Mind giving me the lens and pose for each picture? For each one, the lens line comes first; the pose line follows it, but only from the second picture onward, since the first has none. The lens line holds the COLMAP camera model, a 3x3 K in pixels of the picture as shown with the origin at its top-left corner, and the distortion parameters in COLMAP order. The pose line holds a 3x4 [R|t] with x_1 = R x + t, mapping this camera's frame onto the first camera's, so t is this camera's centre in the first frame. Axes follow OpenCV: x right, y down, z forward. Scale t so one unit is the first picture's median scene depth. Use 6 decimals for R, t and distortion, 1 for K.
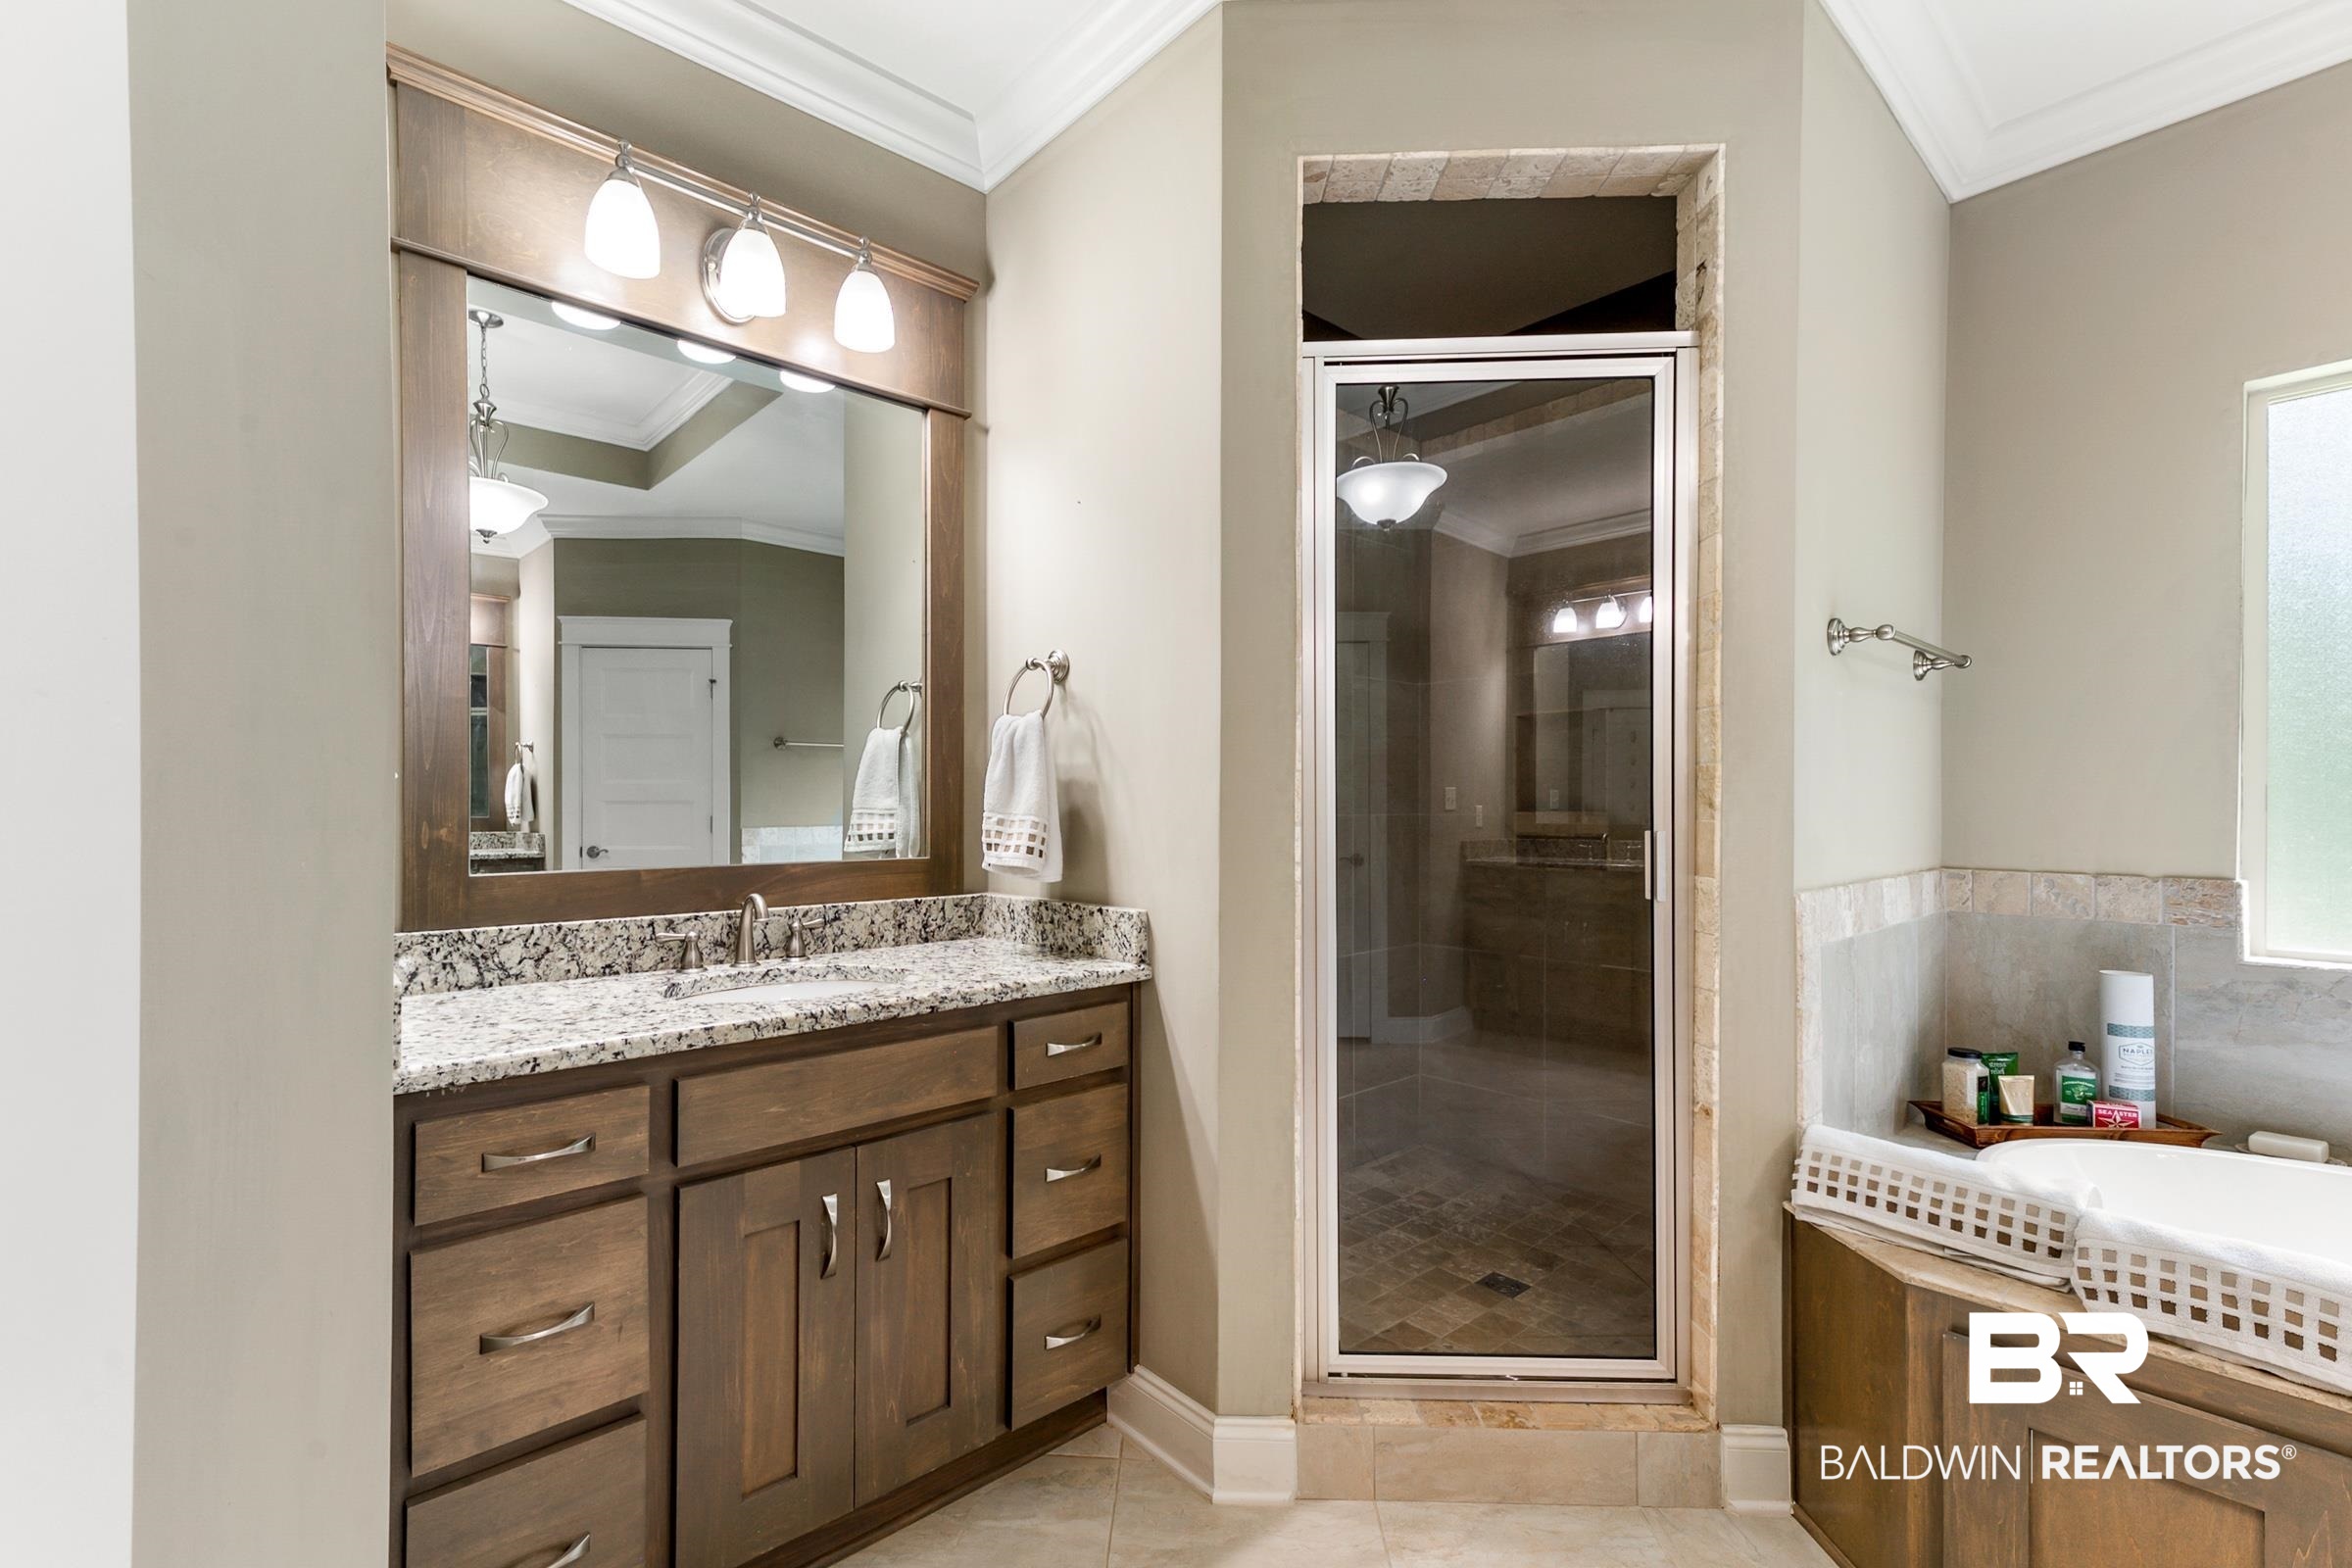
lens RADIAL K [[1016.9, 0, 1112.7], [0, 1016.9, 806.1], [0, 0, 1]] dist [0.012149, -0.000244]
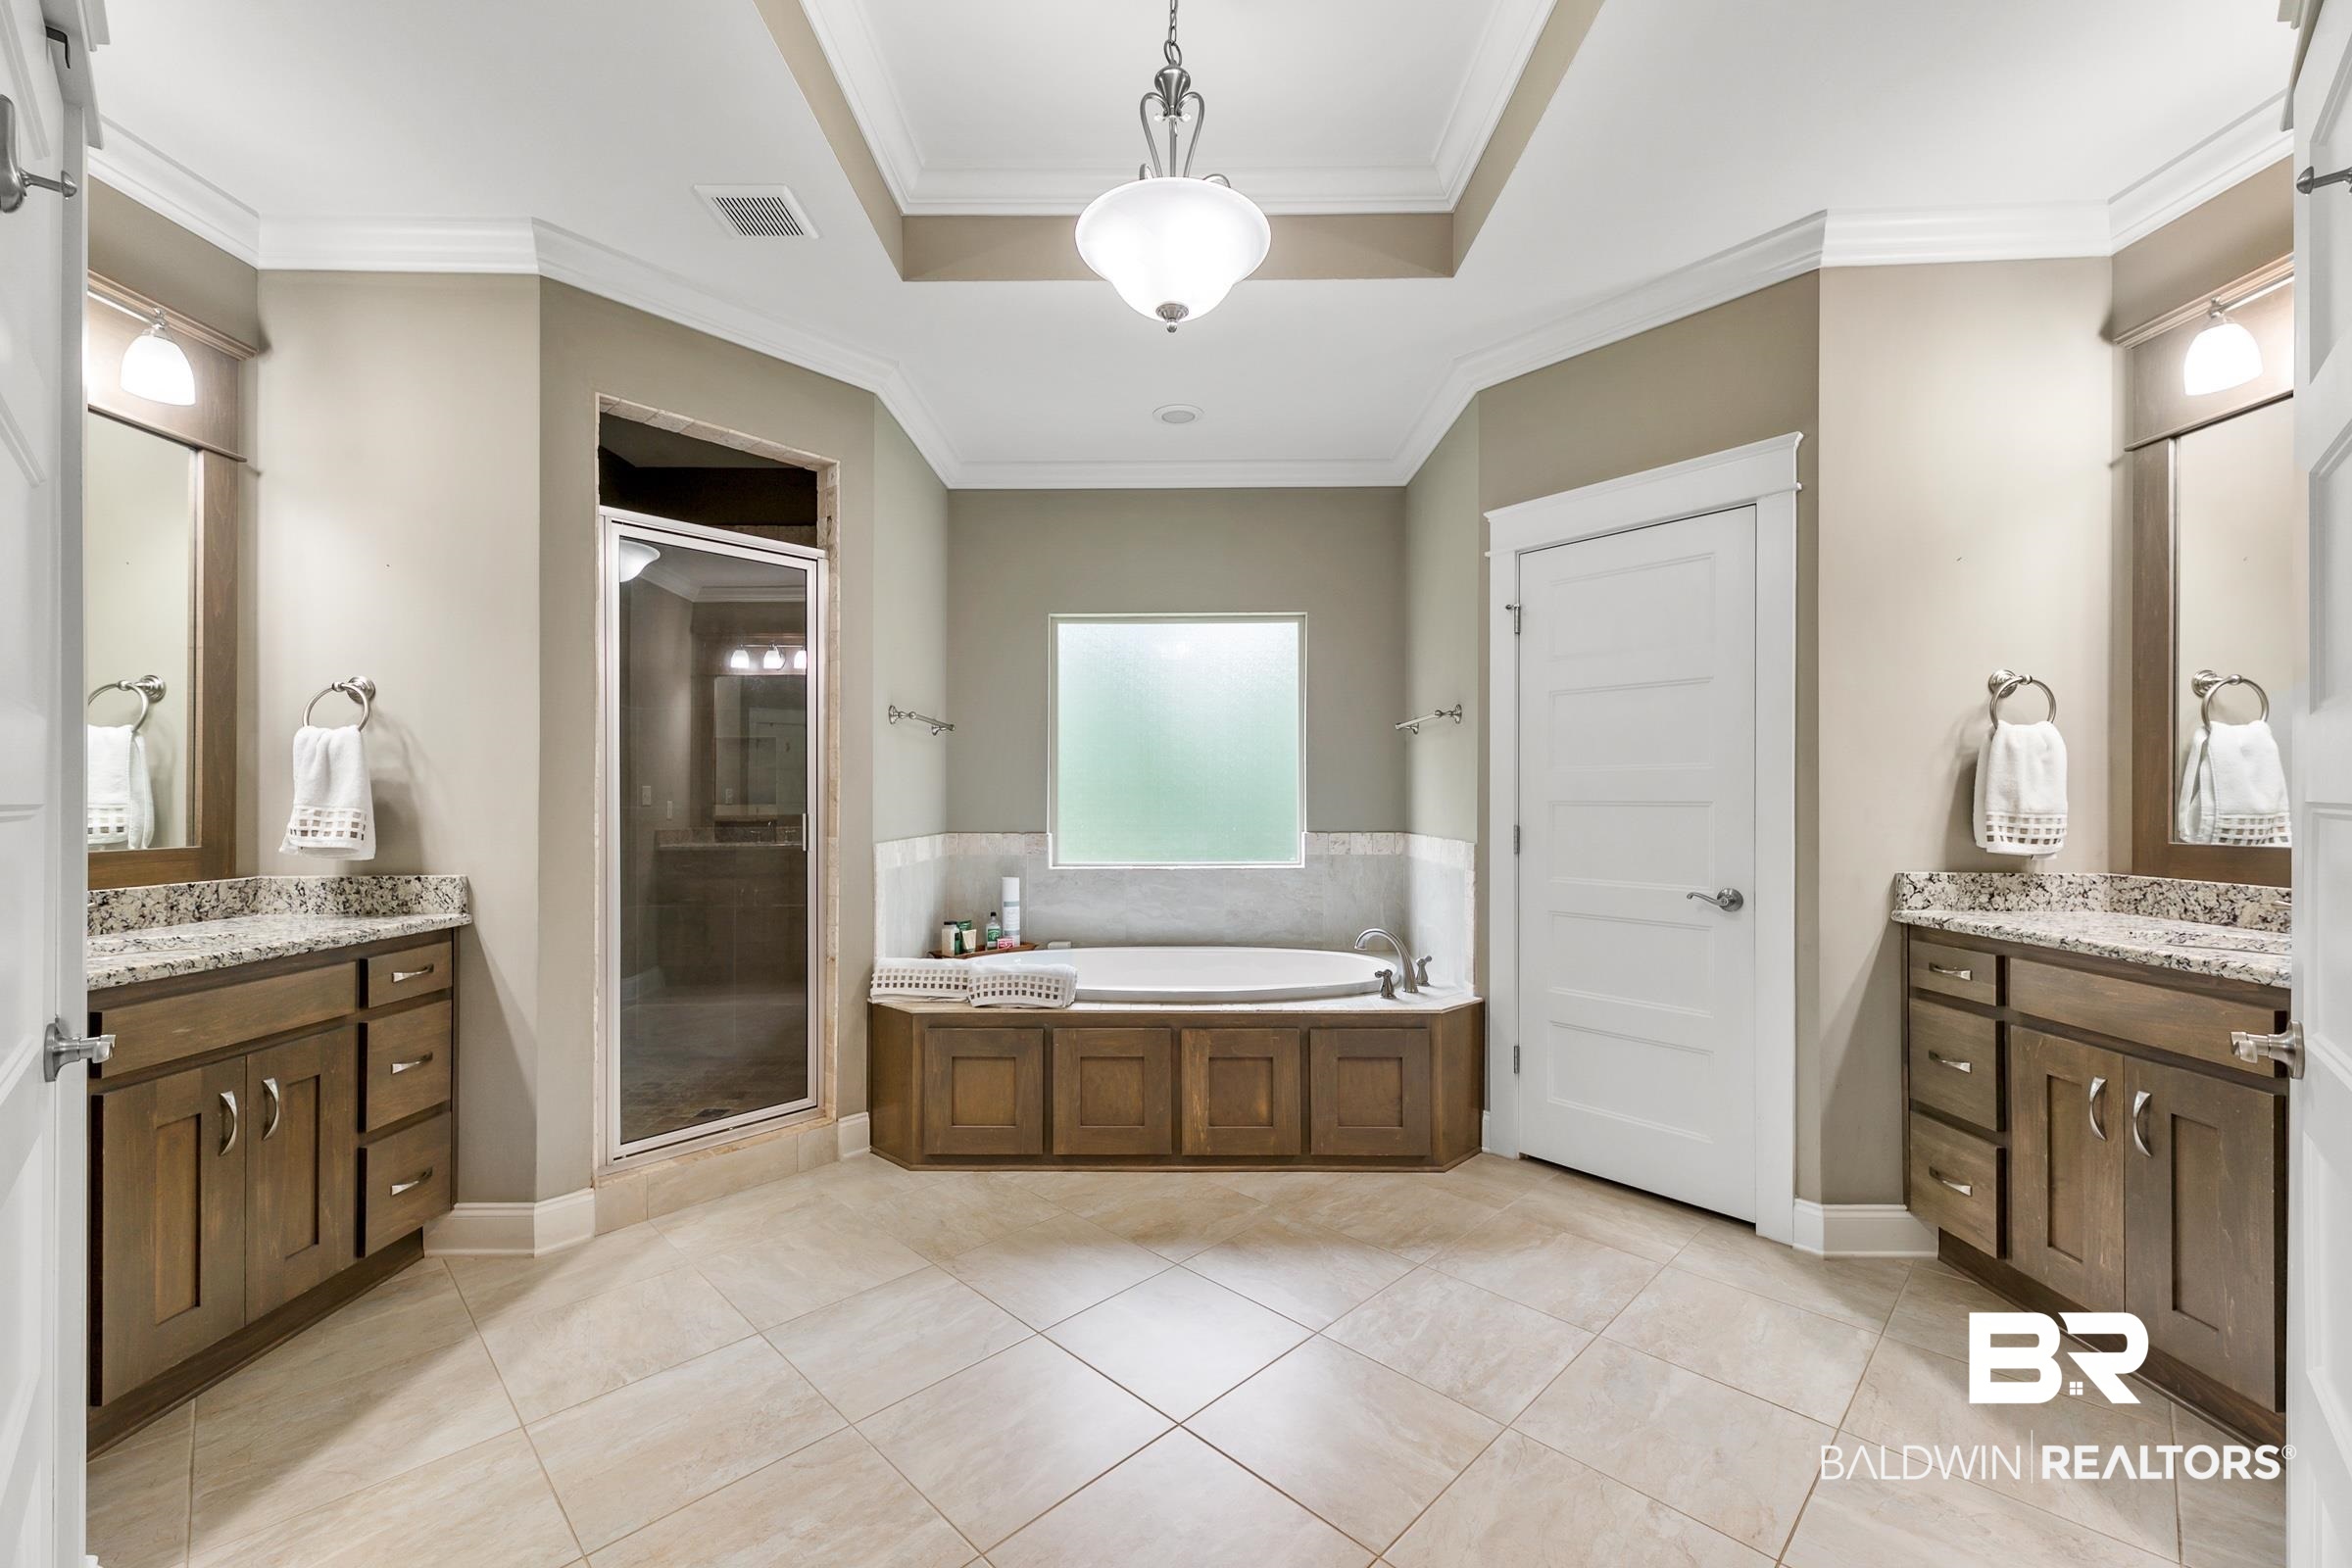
lens RADIAL K [[941.6, 0, 1156.2], [0, 941.6, 797.5], [0, 0, 1]] dist [0.007343, -0.000115]
pose [[0.660354, 0.001899, 0.750952, -0.321492], [0.001965, 0.999989, -0.004257, 0.003409], [-0.750952, 0.004287, 0.660343, -0.579015]]
